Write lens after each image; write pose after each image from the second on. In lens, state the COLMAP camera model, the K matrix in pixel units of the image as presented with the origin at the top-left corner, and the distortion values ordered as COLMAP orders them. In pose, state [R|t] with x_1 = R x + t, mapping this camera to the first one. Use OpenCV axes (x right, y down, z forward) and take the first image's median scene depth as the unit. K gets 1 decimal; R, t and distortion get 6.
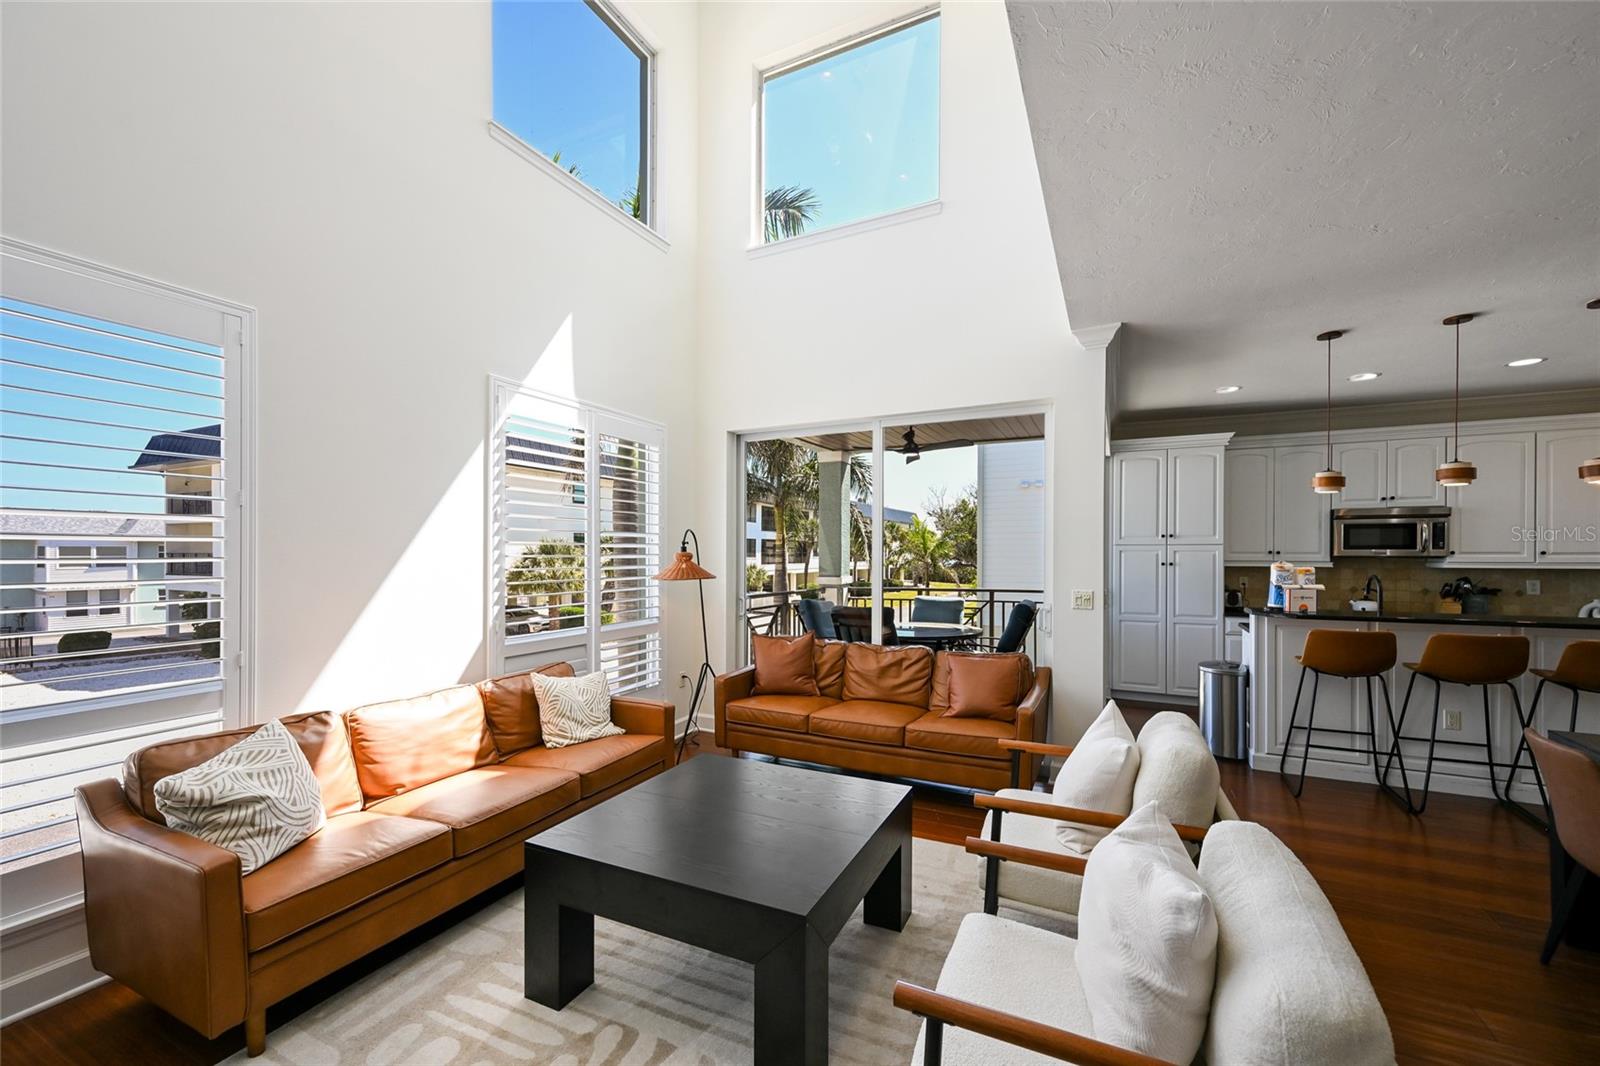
lens RADIAL K [[627.1, 0, 790.6], [0, 627.1, 555.9], [0, 0, 1]] dist [0.000986, -0.000139]
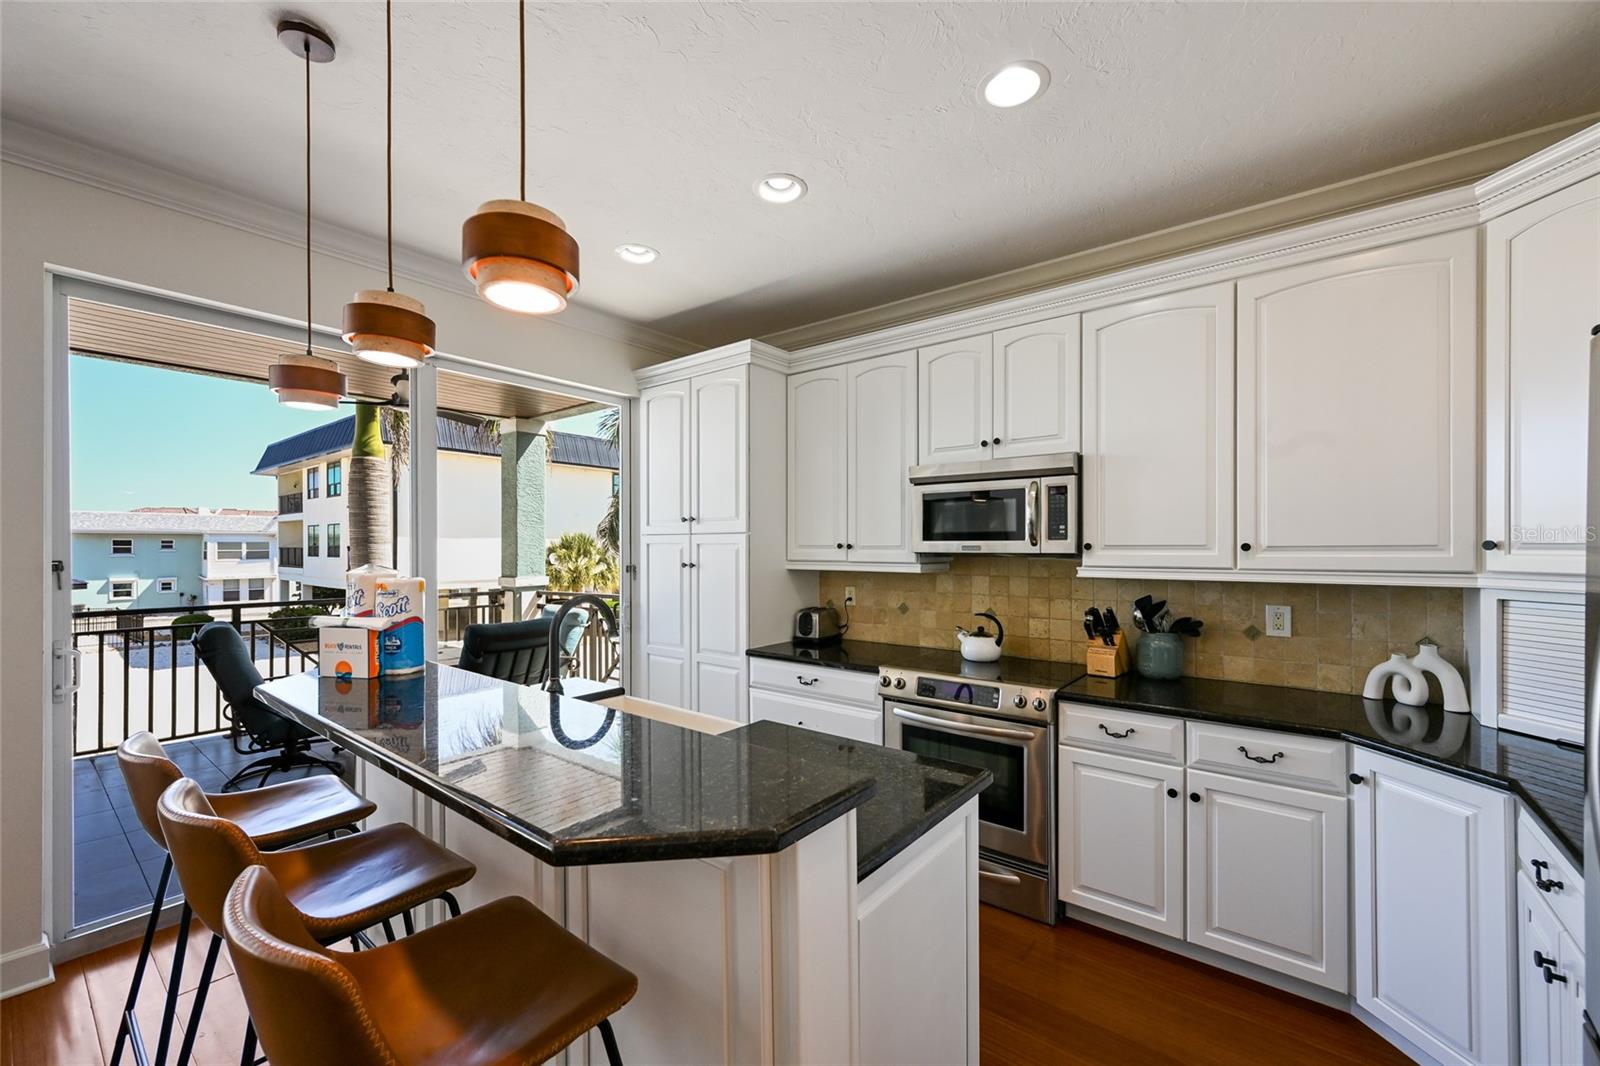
lens RADIAL K [[627.1, 0, 803.5], [0, 627.1, 545.5], [0, 0, 1]] dist [0.000986, -0.000139]
pose [[0.980255, 0.000283, -0.197736, 1.053816], [-0.001897, 0.999966, -0.007973, -0.001826], [0.197727, 0.008191, 0.980223, 0.535428]]
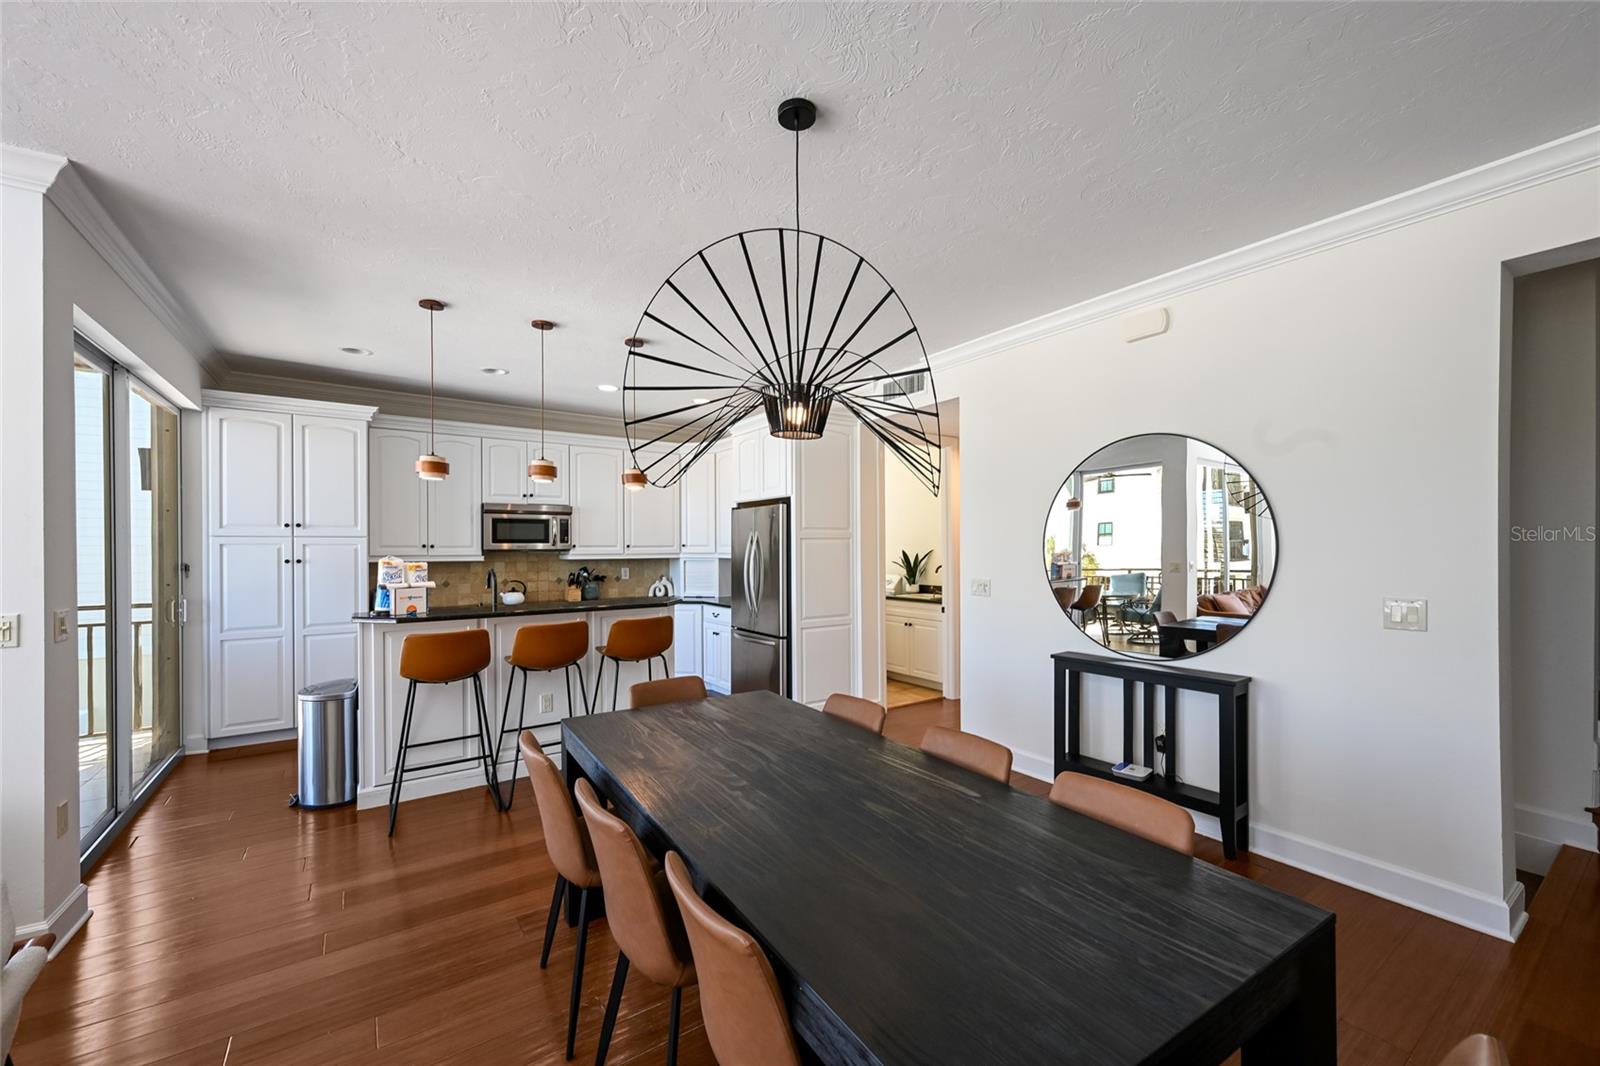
lens RADIAL K [[627.1, 0, 805.2], [0, 627.1, 547.4], [0, 0, 1]] dist [0.000986, -0.000139]
pose [[0.476555, -0.003442, 0.879138, 0.277315], [0.008325, 0.999965, -0.000598, 0.001506], [-0.879106, 0.007604, 0.476567, 0.088771]]
